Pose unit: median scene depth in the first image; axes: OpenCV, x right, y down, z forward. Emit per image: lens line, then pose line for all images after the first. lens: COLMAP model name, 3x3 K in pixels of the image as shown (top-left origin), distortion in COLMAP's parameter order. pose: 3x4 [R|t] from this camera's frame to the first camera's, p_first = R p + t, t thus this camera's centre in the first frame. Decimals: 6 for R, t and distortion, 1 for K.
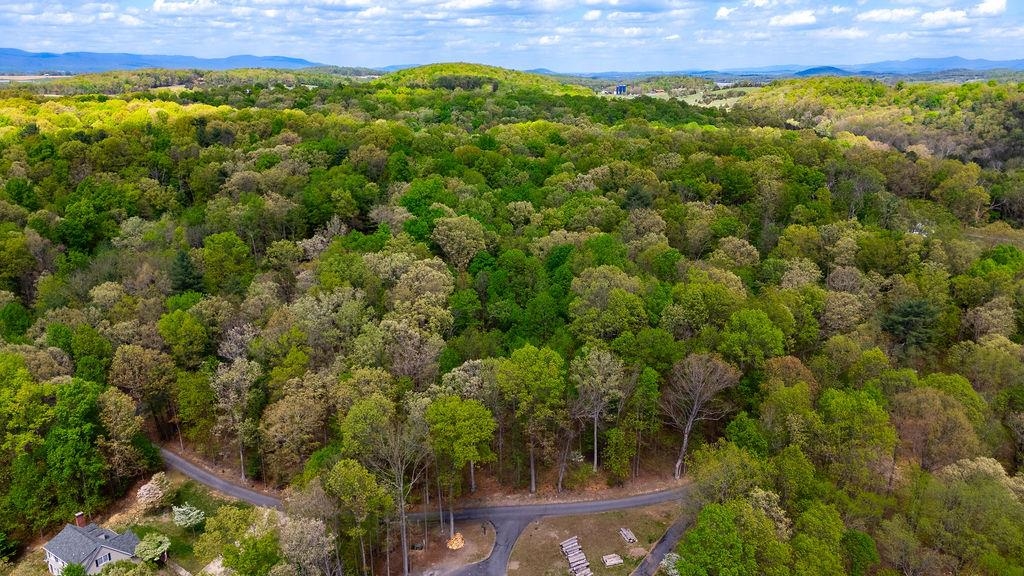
lens RADIAL K [[746.3, 0, 512.0], [0, 746.3, 288.0], [0, 0, 1]] dist [0.082218, -0.079926]
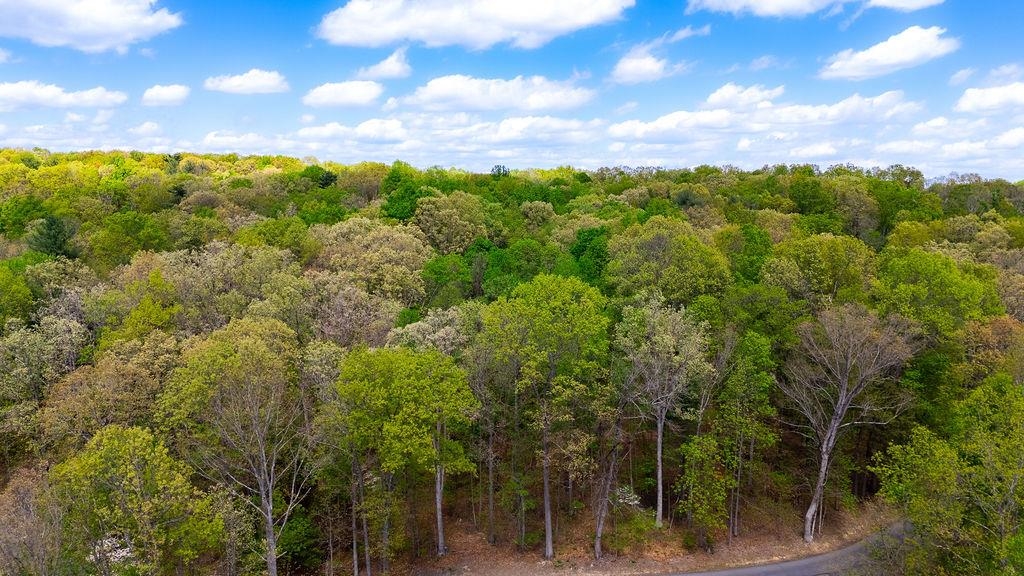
lens RADIAL K [[748.0, 0, 512.0], [0, 748.0, 288.0], [0, 0, 1]] dist [0.087340, -0.111957]
pose [[0.999295, 0.002236, -0.037480, 0.020544], [-0.008316, 0.986613, -0.162869, 0.160800], [0.036614, 0.163066, 0.985936, 0.404767]]
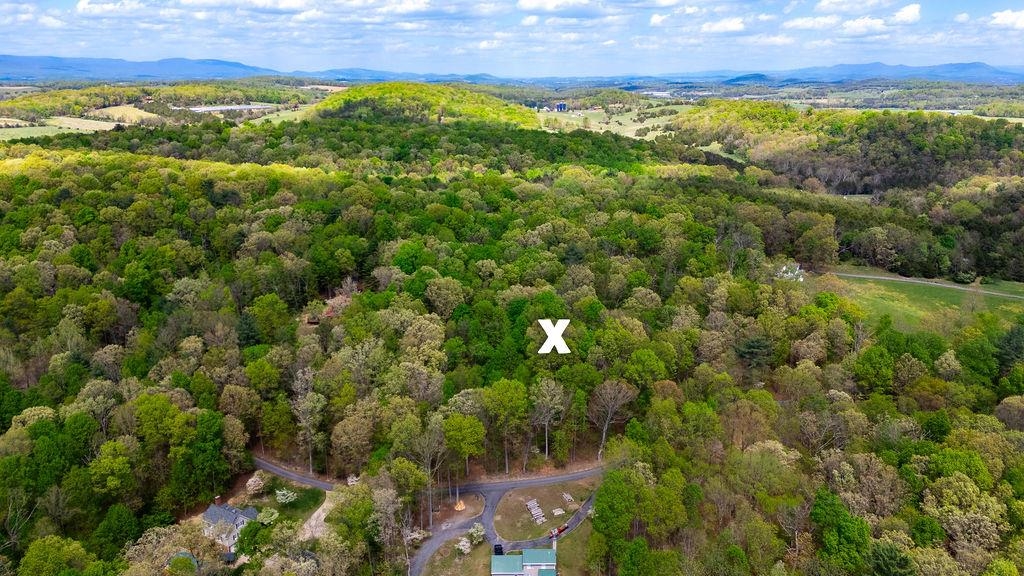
lens RADIAL K [[746.3, 0, 512.0], [0, 746.3, 288.0], [0, 0, 1]] dist [0.082218, -0.079926]
pose [[0.996982, -0.019085, 0.075250, -0.067334], [0.019397, 0.999806, -0.003422, -0.099056], [-0.075170, 0.004871, 0.997159, -0.514580]]
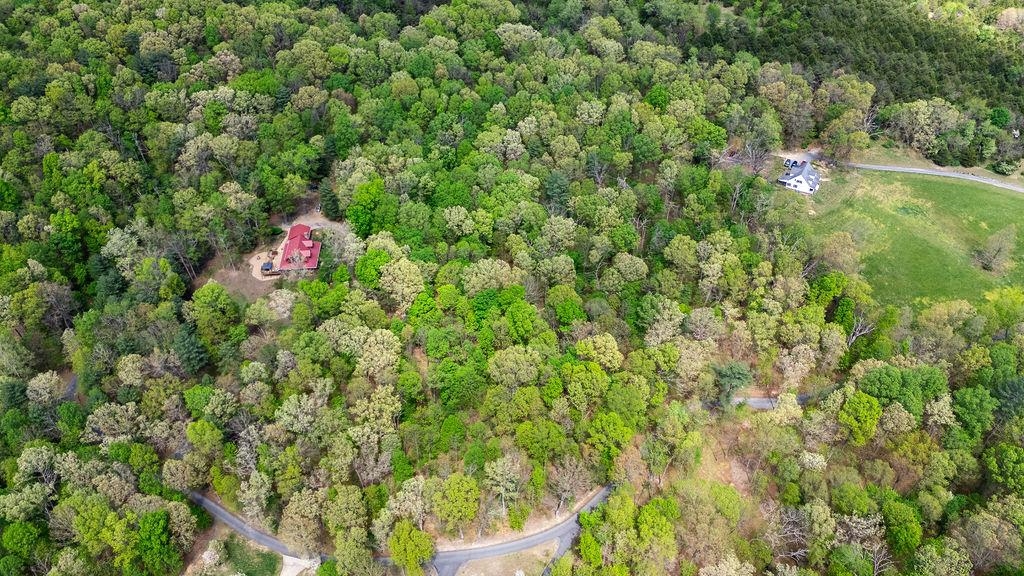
lens RADIAL K [[746.3, 0, 512.0], [0, 746.3, 288.0], [0, 0, 1]] dist [0.082218, -0.079926]
pose [[0.998448, -0.037638, 0.041046, 0.082549], [0.016261, 0.901961, 0.431511, -0.820960], [-0.053264, -0.430174, 0.901173, -0.168299]]
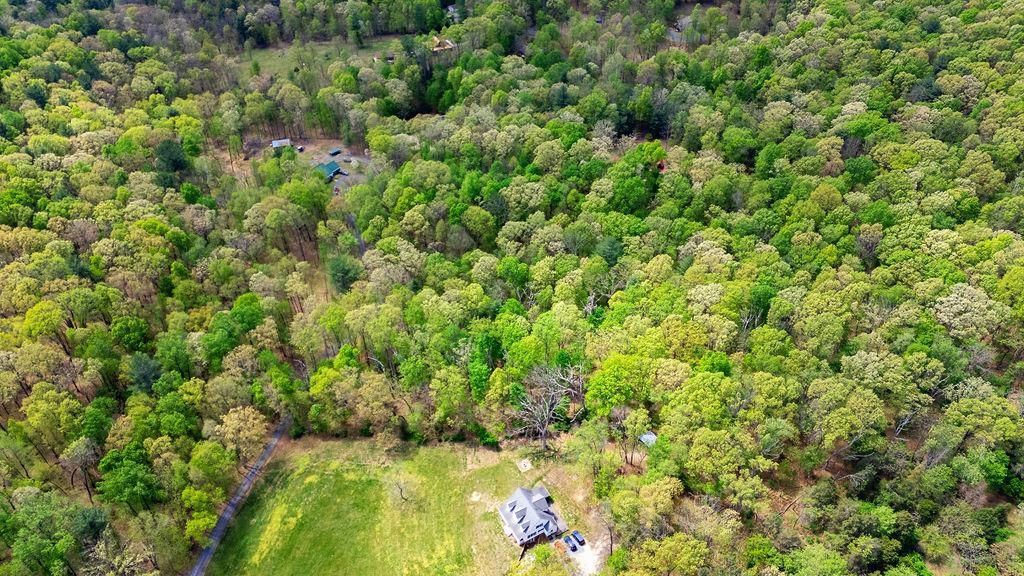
lens RADIAL K [[746.3, 0, 512.0], [0, 746.3, 288.0], [0, 0, 1]] dist [0.082218, -0.079926]
pose [[-0.464738, 0.563060, -0.683361, 1.732867], [-0.245306, 0.659686, 0.710380, -1.434560], [0.850790, 0.497773, -0.168459, 1.838274]]
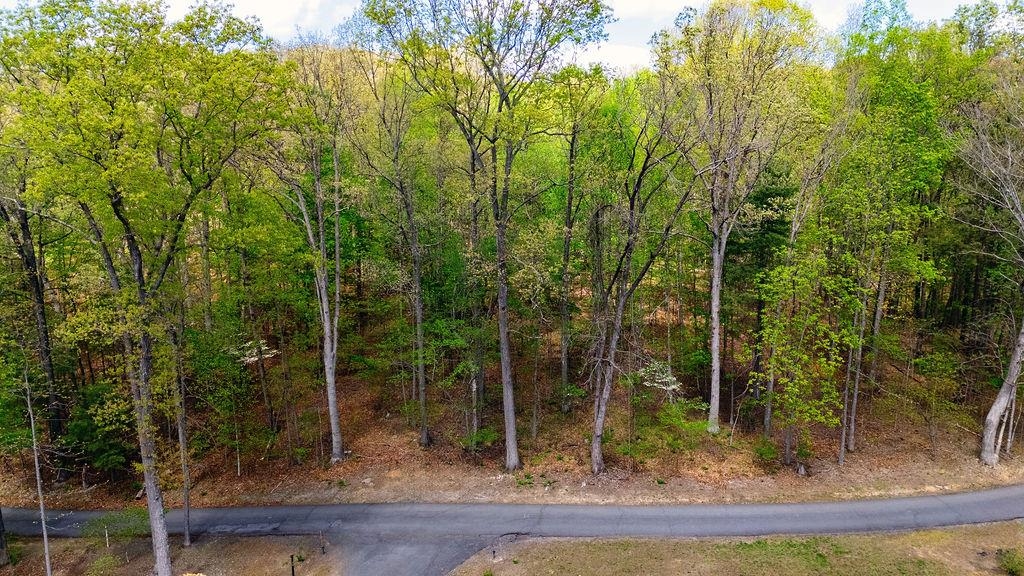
lens RADIAL K [[746.3, 0, 512.0], [0, 746.3, 288.0], [0, 0, 1]] dist [0.082218, -0.079926]
pose [[0.989111, 0.013136, -0.146583, 0.070486], [-0.032191, 0.991201, -0.128394, 0.227194], [0.143607, 0.131714, 0.980830, 0.653436]]
